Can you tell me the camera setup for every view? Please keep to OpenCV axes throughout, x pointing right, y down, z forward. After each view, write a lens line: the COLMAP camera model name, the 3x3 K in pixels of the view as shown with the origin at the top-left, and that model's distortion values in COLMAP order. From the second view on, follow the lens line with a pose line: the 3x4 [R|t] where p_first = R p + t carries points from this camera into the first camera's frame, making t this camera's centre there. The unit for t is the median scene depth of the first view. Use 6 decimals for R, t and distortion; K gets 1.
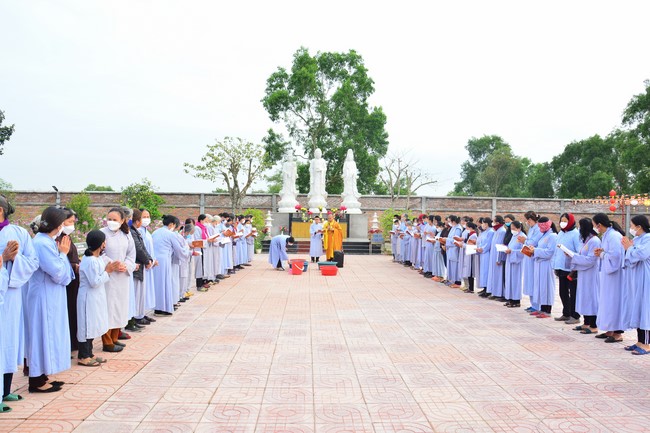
lens RADIAL K [[502.6, 0, 325.0], [0, 502.6, 216.5], [0, 0, 1]] dist [-0.113127, 0.003040]
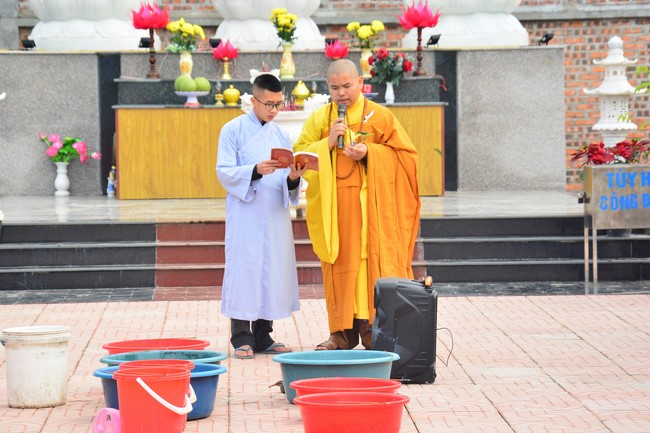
lens RADIAL K [[2807.1, 0, 325.0], [0, 2807.1, 216.5], [0, 0, 1]] dist [0.821815, 4.607492]
pose [[0.999614, -0.027619, 0.003113, 0.000117], [0.027414, 0.998208, 0.053188, -0.000919], [-0.004576, -0.053082, 0.998580, 0.054394]]
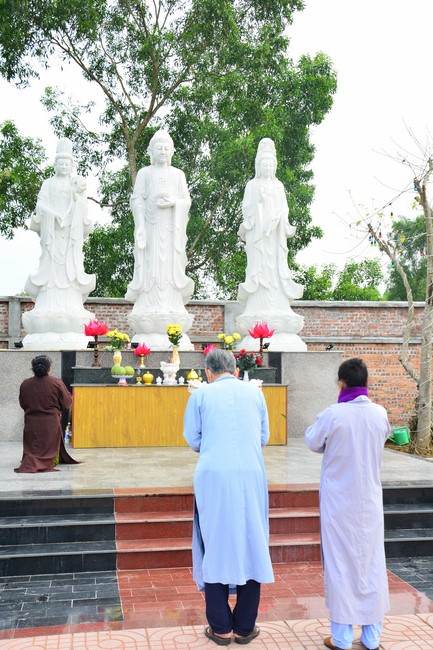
lens RADIAL K [[730.8, 0, 216.5], [0, 730.8, 325.0], [0, 0, 1]] dist [0.003656, 0.014708]
pose [[0.990042, -0.006142, 0.140637, -0.047359], [0.014016, 0.998384, -0.055065, 0.001916], [-0.140071, 0.056488, 0.988529, 0.643353]]
